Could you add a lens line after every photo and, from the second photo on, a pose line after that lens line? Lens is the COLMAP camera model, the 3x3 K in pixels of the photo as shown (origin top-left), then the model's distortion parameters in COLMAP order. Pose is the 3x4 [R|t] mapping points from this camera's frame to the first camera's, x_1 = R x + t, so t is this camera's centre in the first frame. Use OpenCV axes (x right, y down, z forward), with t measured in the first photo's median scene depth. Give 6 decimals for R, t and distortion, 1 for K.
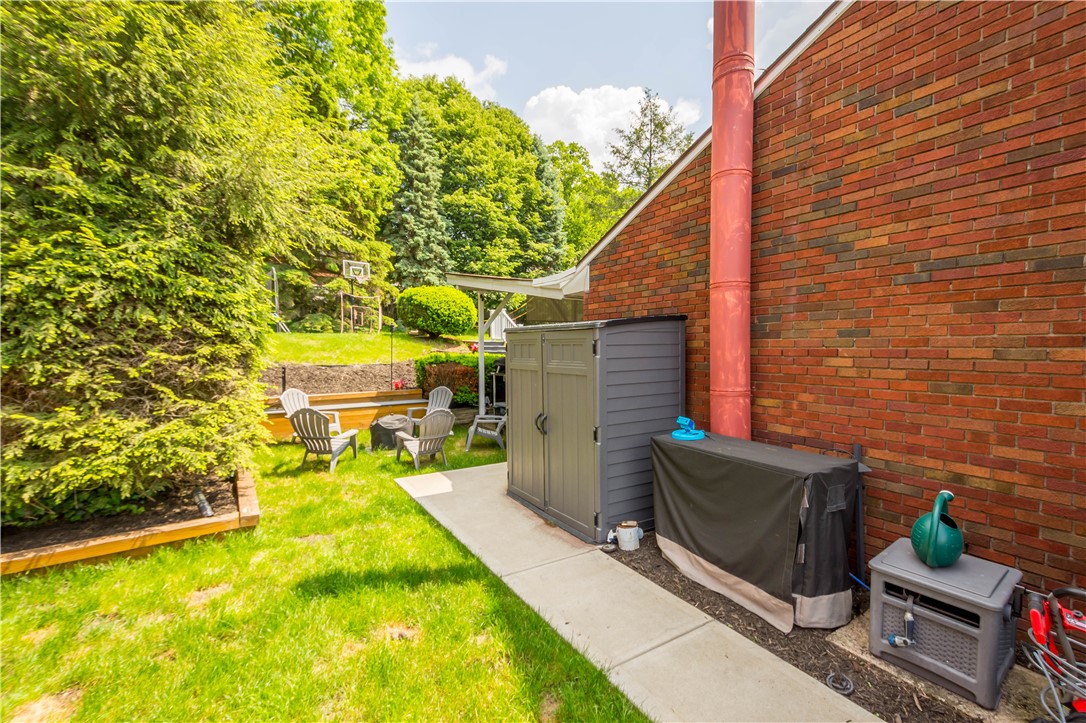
lens RADIAL K [[471.0, 0, 548.0], [0, 471.0, 368.3], [0, 0, 1]] dist [0.010170, 0.000013]
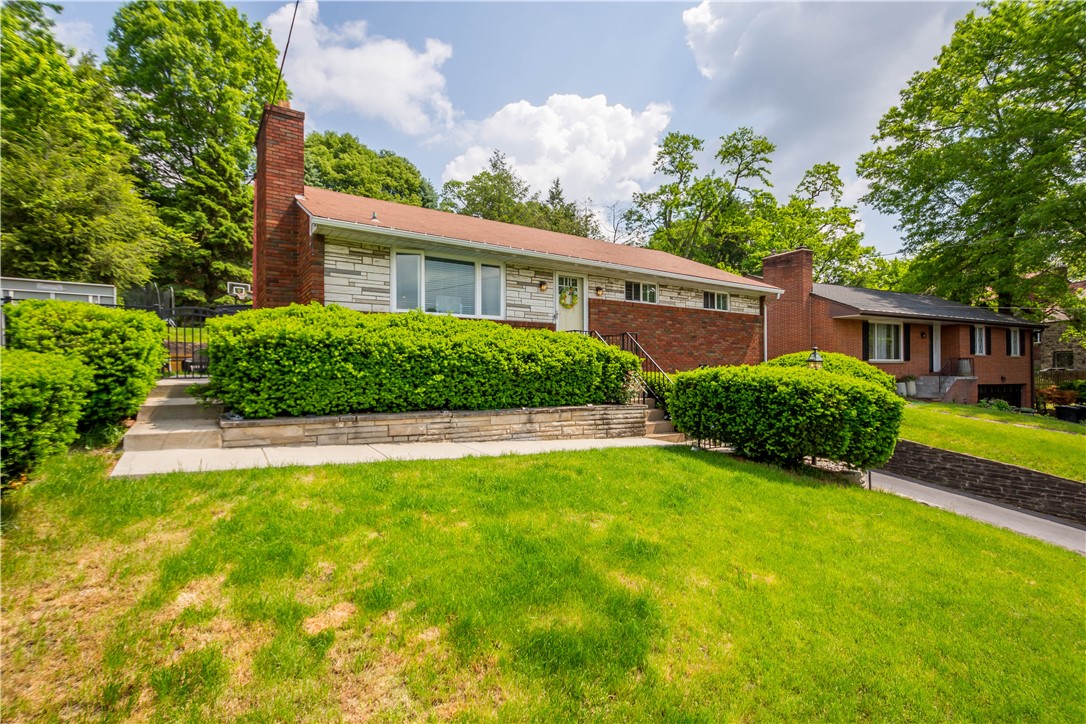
lens RADIAL K [[501.8, 0, 543.0], [0, 501.8, 362.0], [0, 0, 1]] dist [0.014789, -0.000021]
pose [[0.999187, -0.001765, 0.040280, 0.301062], [0.004299, 0.998009, -0.062921, 0.070981], [-0.040089, 0.063043, 0.997205, -0.348285]]
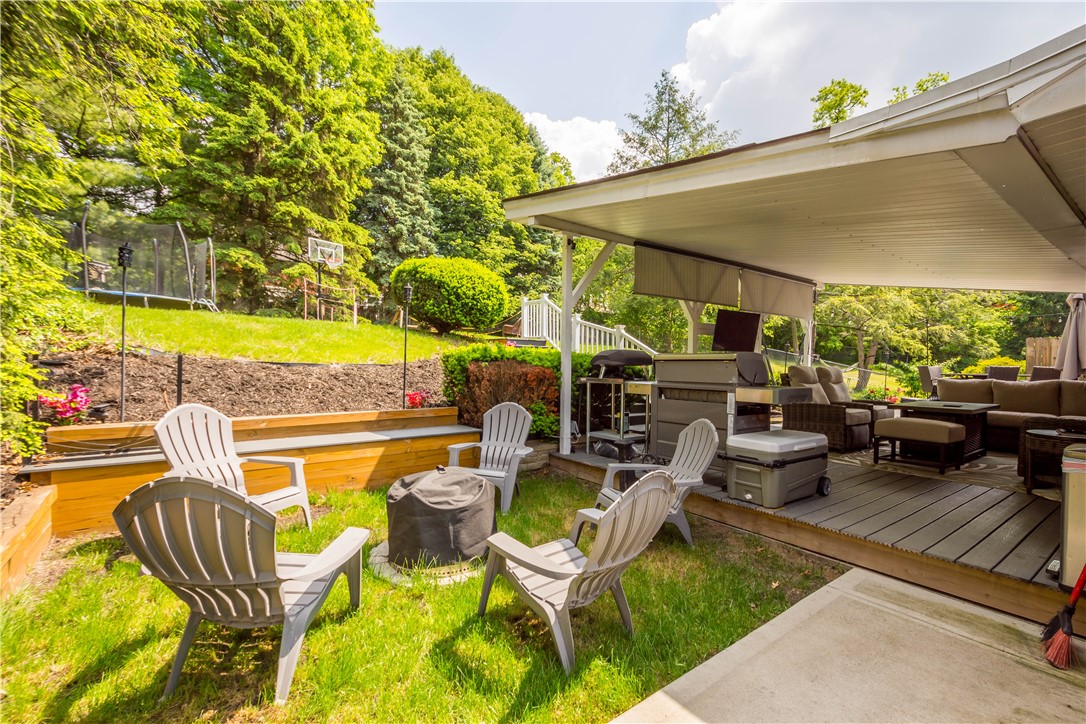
lens RADIAL K [[470.1, 0, 543.2], [0, 470.1, 377.0], [0, 0, 1]] dist [0.009808, 0.000071]
pose [[0.997895, 0.011921, 0.063748, -0.072738], [-0.010320, 0.999625, -0.025379, 0.007734], [-0.064027, 0.024667, 0.997643, 0.158766]]
